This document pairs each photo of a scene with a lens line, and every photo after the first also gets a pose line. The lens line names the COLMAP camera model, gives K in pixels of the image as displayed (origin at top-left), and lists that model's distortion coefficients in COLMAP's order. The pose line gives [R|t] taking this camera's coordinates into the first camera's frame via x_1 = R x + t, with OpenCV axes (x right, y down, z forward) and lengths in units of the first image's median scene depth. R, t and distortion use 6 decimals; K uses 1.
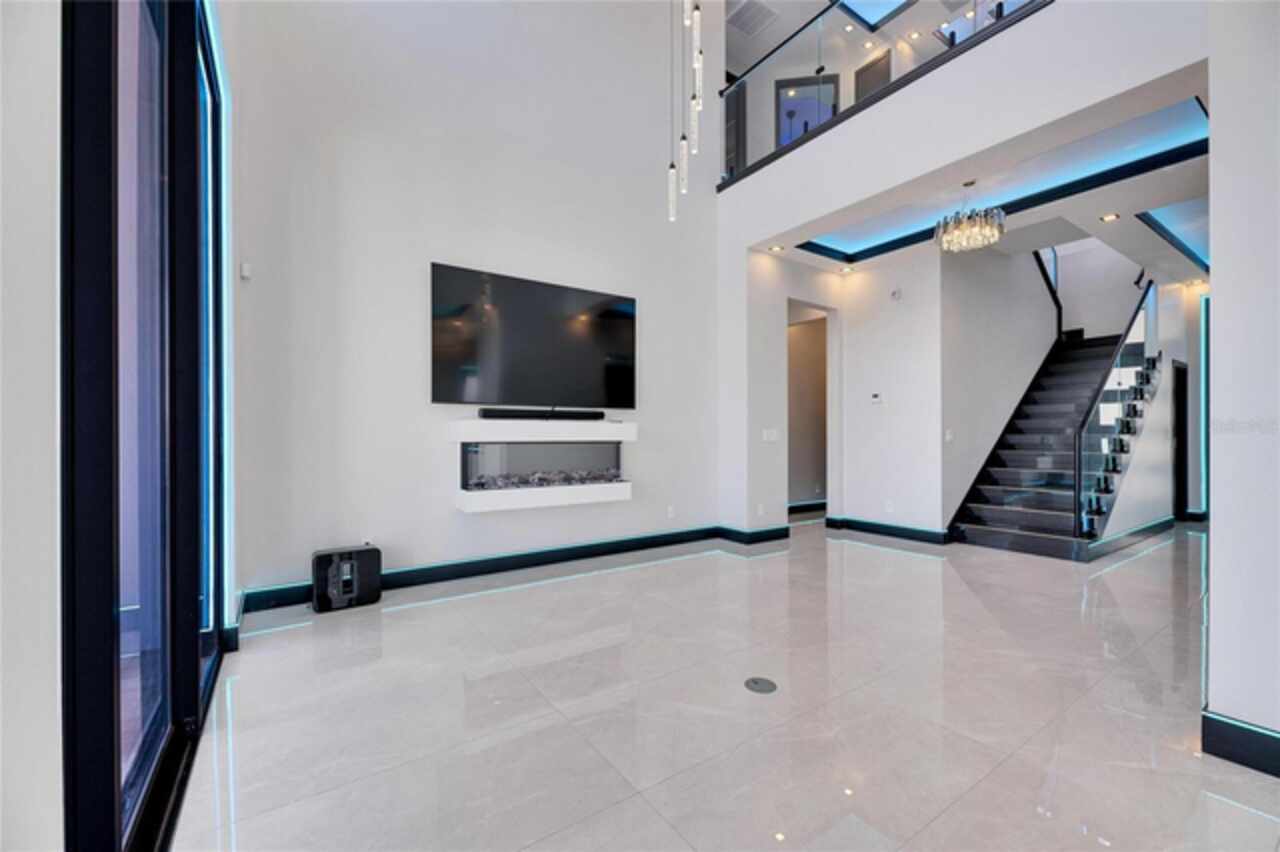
lens RADIAL K [[522.9, 0, 629.9], [0, 522.9, 428.1], [0, 0, 1]] dist [0.010466, 0.000094]
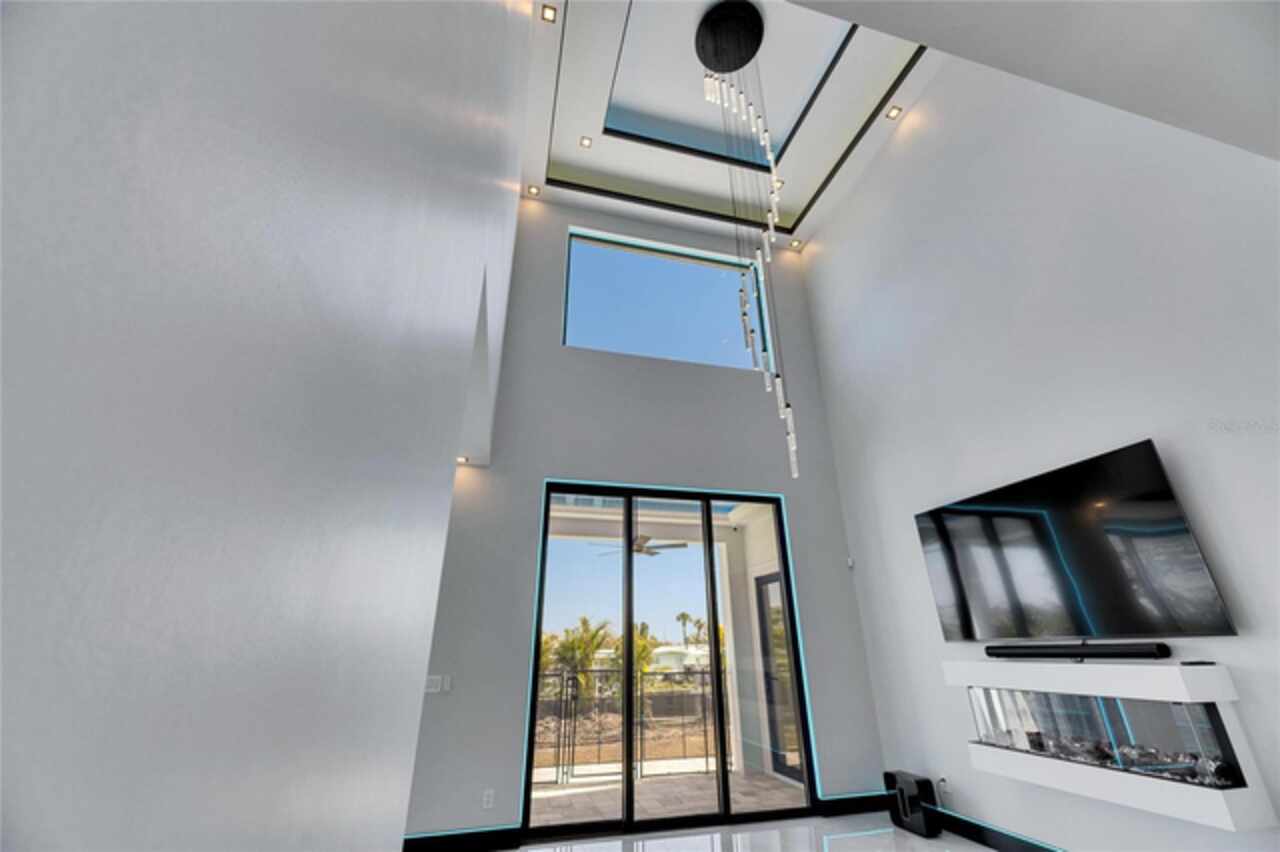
lens RADIAL K [[520.9, 0, 647.7], [0, 520.9, 431.5], [0, 0, 1]] dist [0.006441, 0.000214]
pose [[-0.319375, -0.366555, -0.873863, 0.790831], [0.016886, 0.919810, -0.392000, -0.031125], [0.947478, -0.139951, -0.287574, 0.684766]]
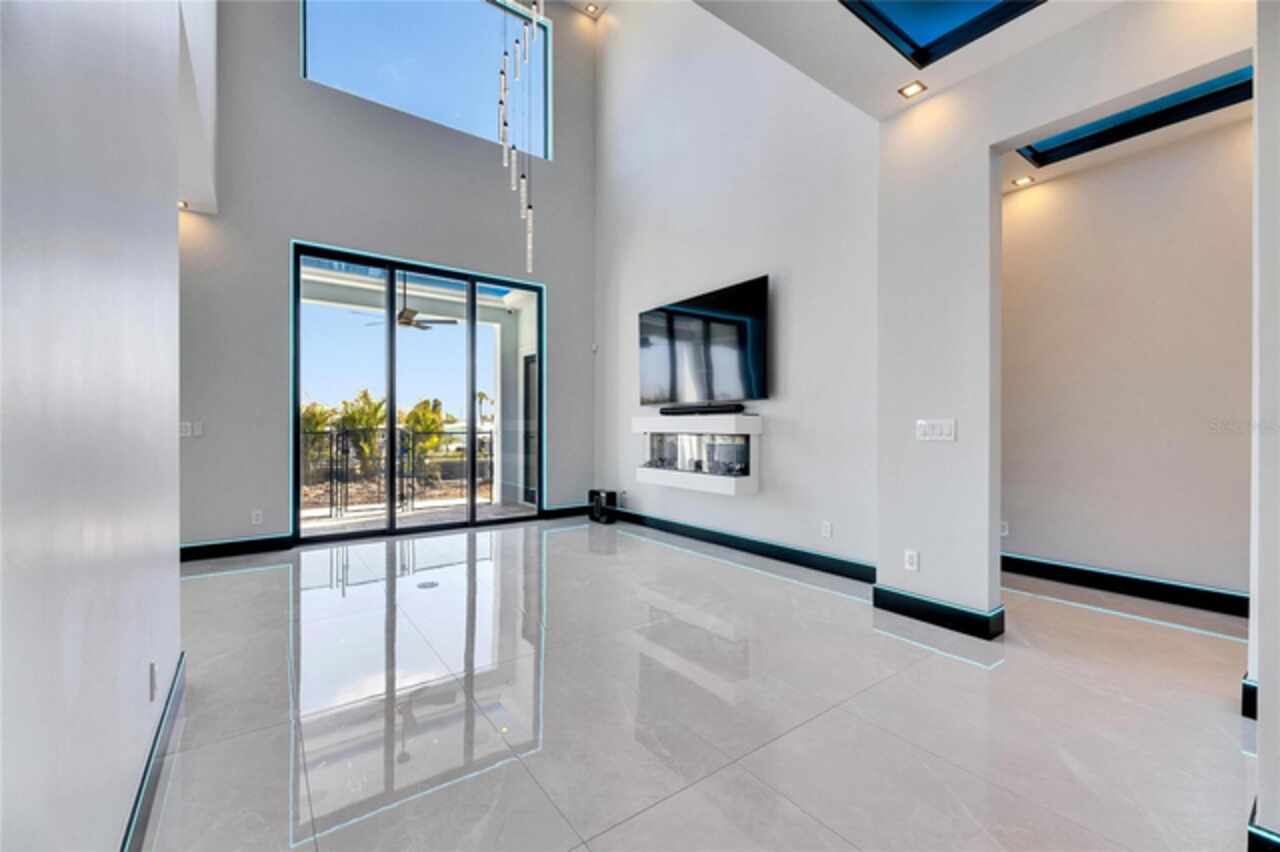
lens RADIAL K [[520.9, 0, 647.7], [0, 520.9, 431.5], [0, 0, 1]] dist [0.006441, 0.000214]
pose [[0.052955, 0.006667, -0.998575, 0.965561], [0.003428, 0.999971, 0.006858, 0.012452], [0.998591, -0.003787, 0.052930, 0.815742]]
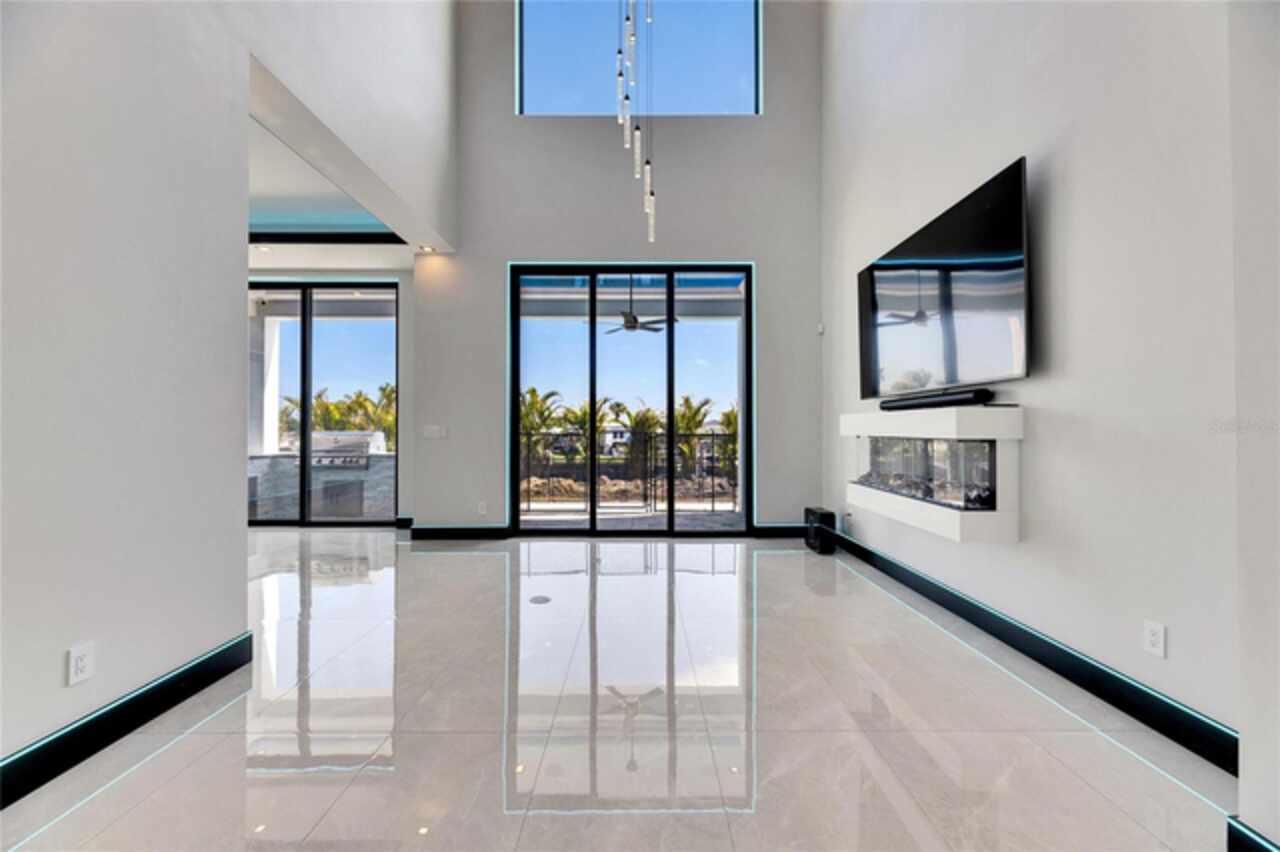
lens RADIAL K [[522.9, 0, 629.9], [0, 522.9, 428.1], [0, 0, 1]] dist [0.010466, 0.000094]
pose [[-0.555782, -0.002448, -0.831325, 0.695451], [0.005223, 0.999966, -0.006437, 0.014435], [0.831312, -0.007920, -0.555750, 1.047968]]
